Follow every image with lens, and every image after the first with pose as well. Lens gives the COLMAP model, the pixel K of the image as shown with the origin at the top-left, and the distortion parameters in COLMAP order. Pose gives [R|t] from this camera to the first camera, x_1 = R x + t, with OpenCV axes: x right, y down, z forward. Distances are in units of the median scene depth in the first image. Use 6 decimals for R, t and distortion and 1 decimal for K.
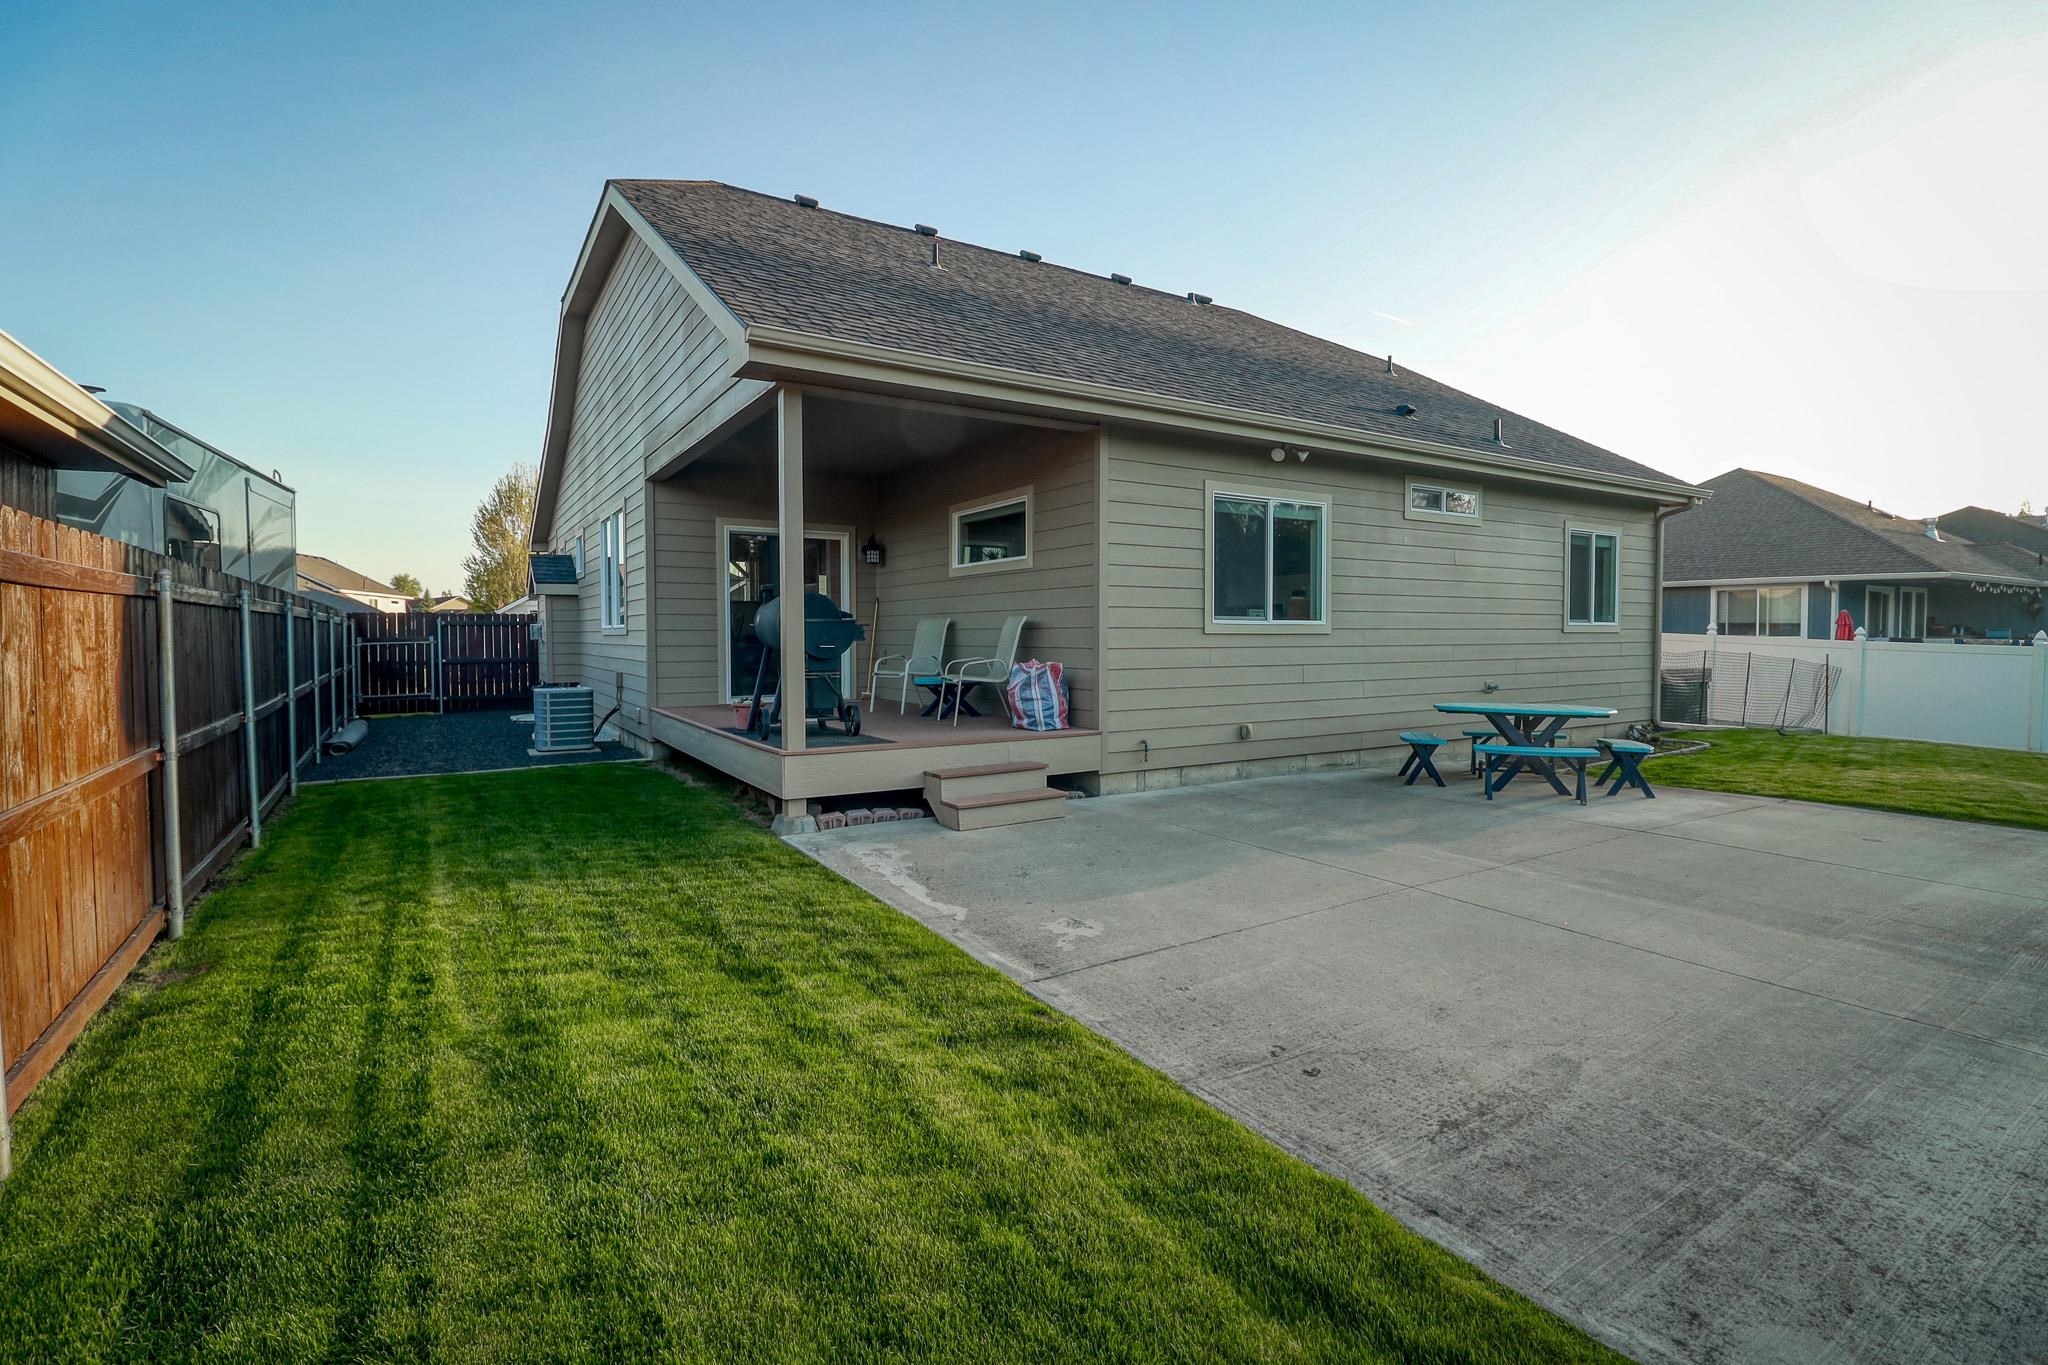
lens RADIAL K [[952.1, 0, 1022.7], [0, 952.1, 674.8], [0, 0, 1]] dist [-0.003046, -0.009678]
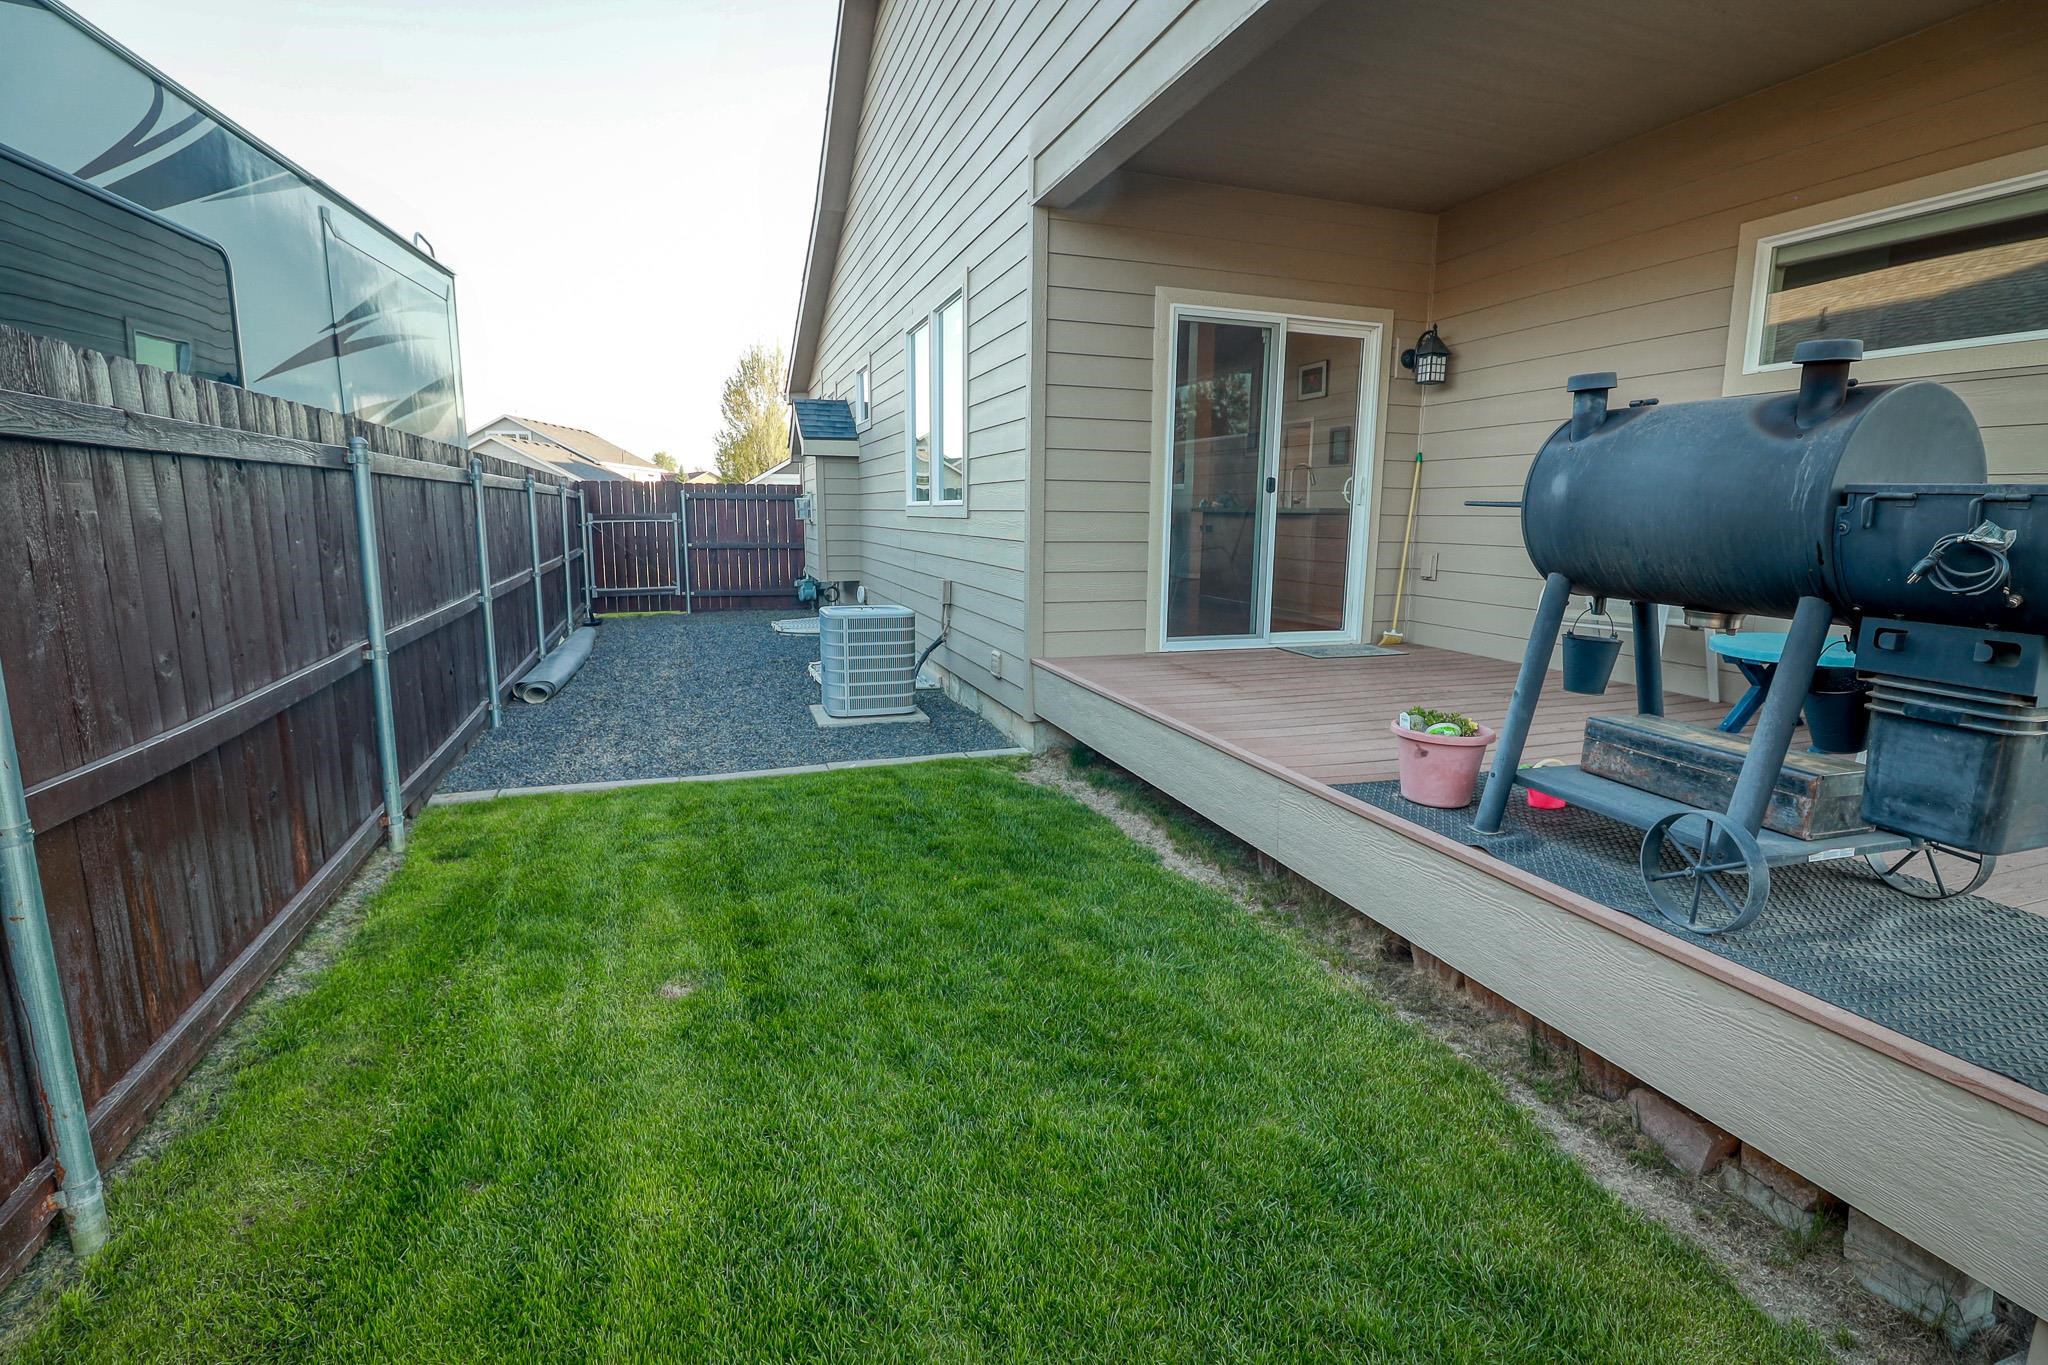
lens RADIAL K [[952.1, 0, 1026.3], [0, 952.1, 684.2], [0, 0, 1]] dist [-0.003046, -0.009678]
pose [[0.975911, 0.049812, -0.212407, -0.188349], [-0.020585, 0.990267, 0.137653, -0.016597], [0.217197, -0.129965, 0.967437, 0.323328]]
